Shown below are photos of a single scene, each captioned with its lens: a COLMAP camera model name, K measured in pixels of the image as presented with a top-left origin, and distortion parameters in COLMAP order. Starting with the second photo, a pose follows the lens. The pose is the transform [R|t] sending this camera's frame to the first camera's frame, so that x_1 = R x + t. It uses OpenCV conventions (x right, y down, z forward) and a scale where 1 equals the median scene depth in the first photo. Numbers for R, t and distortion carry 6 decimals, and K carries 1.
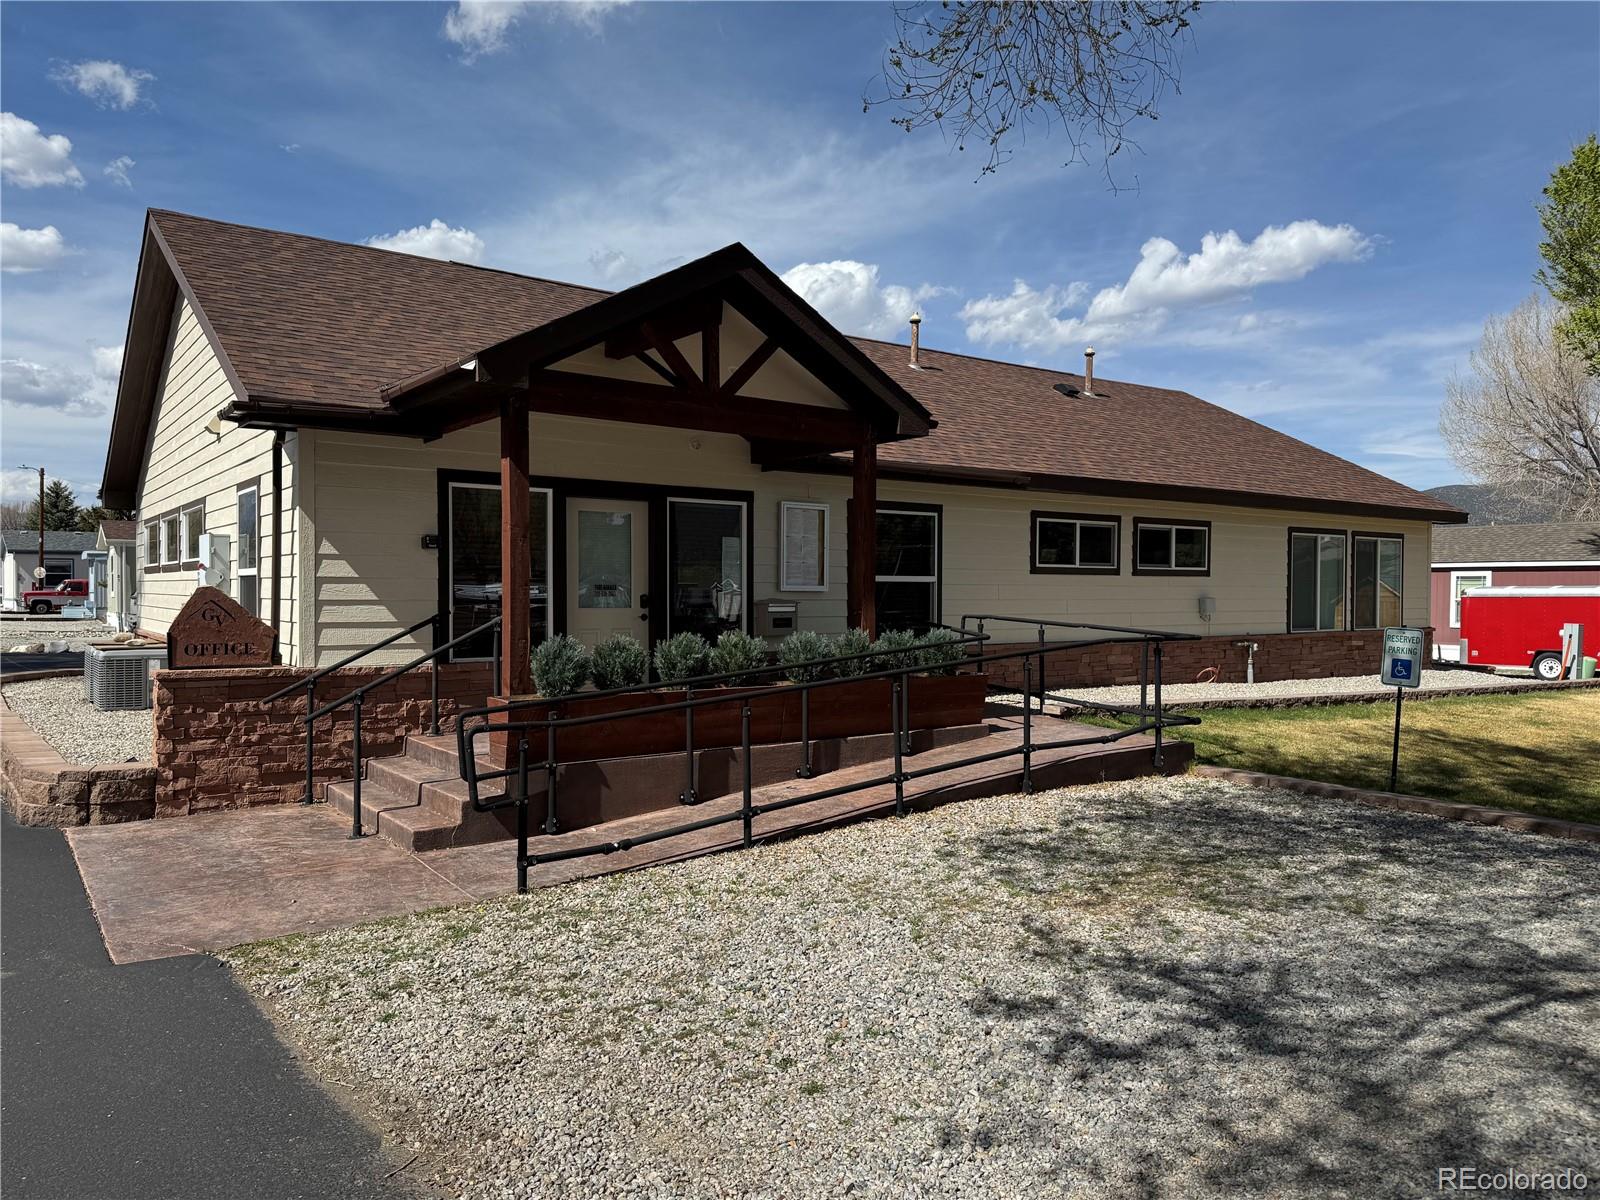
lens RADIAL K [[1120.2, 0, 803.5], [0, 1120.2, 602.7], [0, 0, 1]] dist [0.058247, -0.067472]
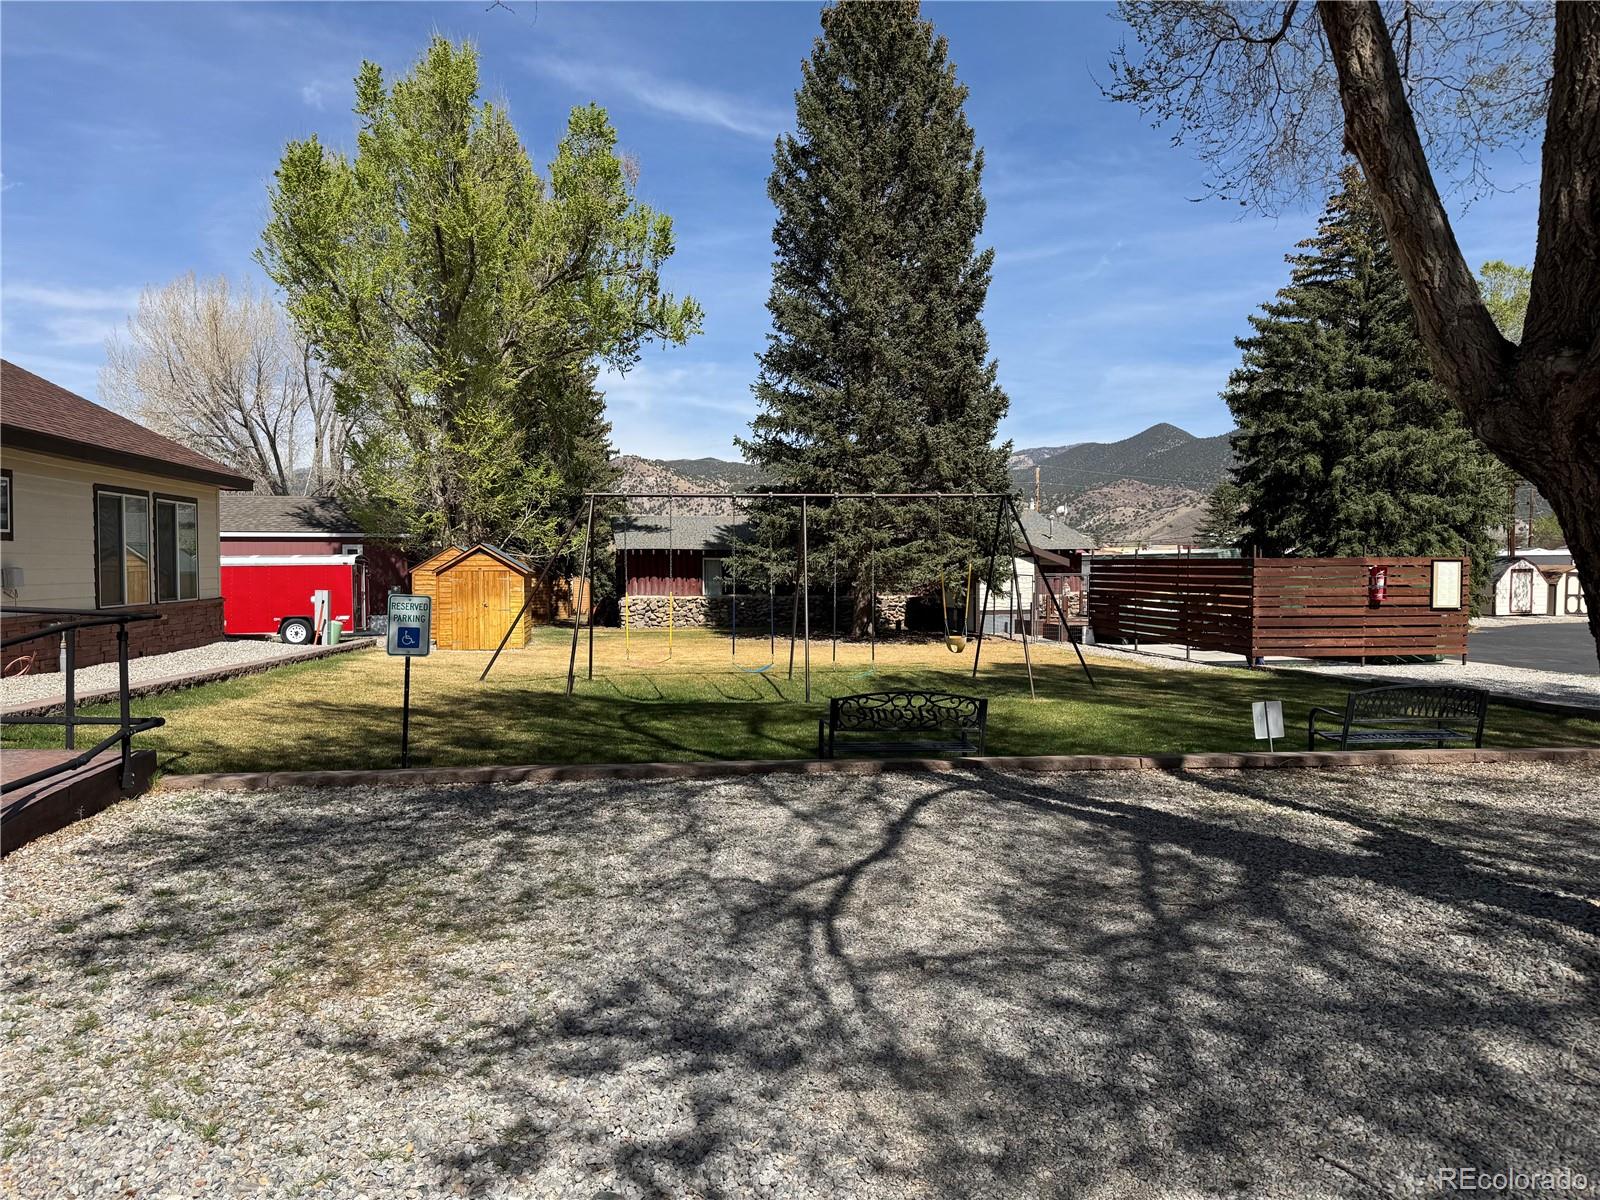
lens RADIAL K [[1120.2, 0, 808.1], [0, 1120.2, 566.2], [0, 0, 1]] dist [0.058247, -0.067472]
pose [[0.457030, -0.008343, 0.889412, -0.288804], [0.014490, 0.999893, 0.001934, 0.002350], [-0.889333, 0.012004, 0.457102, 0.454143]]
